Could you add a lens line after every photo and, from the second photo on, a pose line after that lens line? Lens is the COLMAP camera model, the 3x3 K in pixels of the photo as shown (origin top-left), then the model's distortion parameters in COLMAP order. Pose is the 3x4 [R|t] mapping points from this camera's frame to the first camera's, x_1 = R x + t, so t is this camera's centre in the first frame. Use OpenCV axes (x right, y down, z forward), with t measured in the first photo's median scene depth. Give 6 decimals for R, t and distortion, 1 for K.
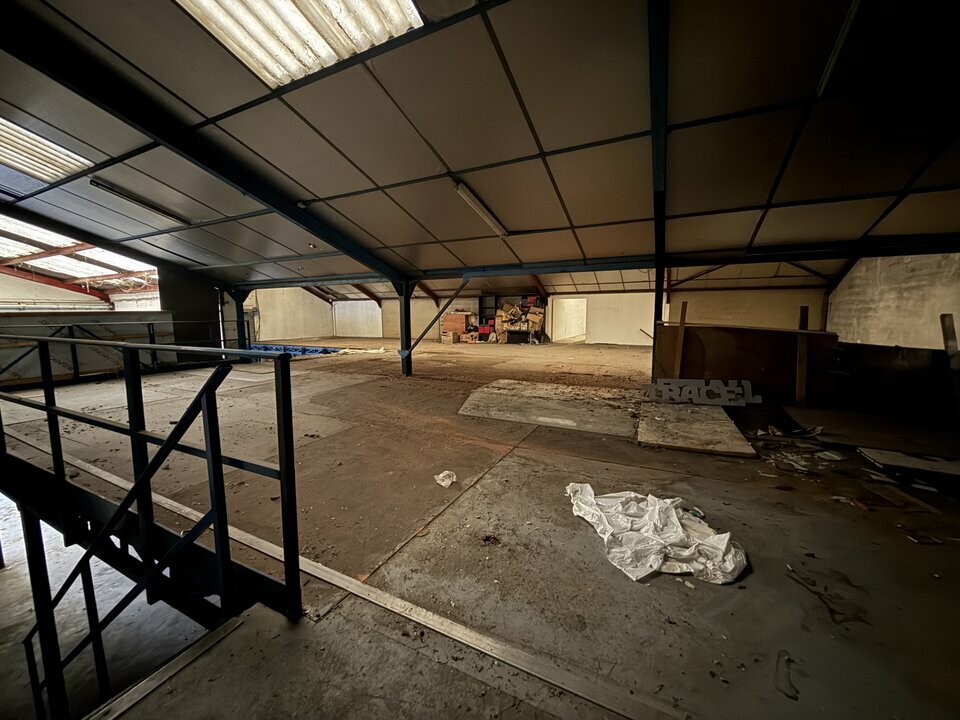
lens RADIAL K [[382.8, 0, 480.4], [0, 382.8, 359.2], [0, 0, 1]] dist [-0.000860, 0.000141]
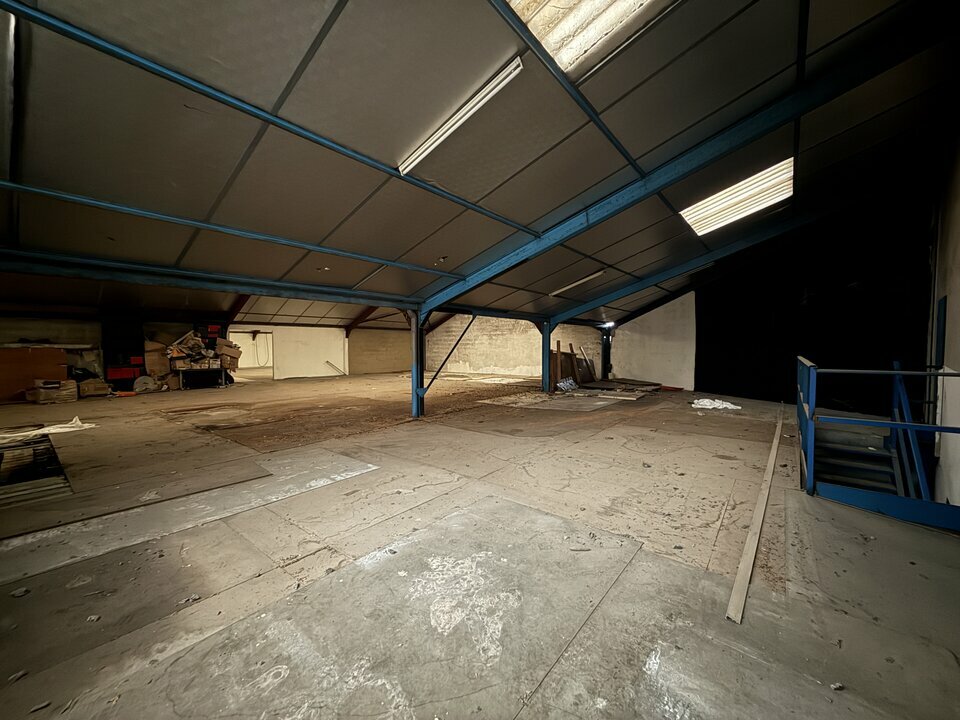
lens RADIAL K [[382.8, 0, 480.0], [0, 382.8, 358.9], [0, 0, 1]] dist [-0.000860, 0.000141]
pose [[0.198274, -0.031160, 0.979651, -0.505938], [0.115822, 0.993237, 0.008151, -0.040828], [-0.973279, 0.111849, 0.200542, 0.342835]]
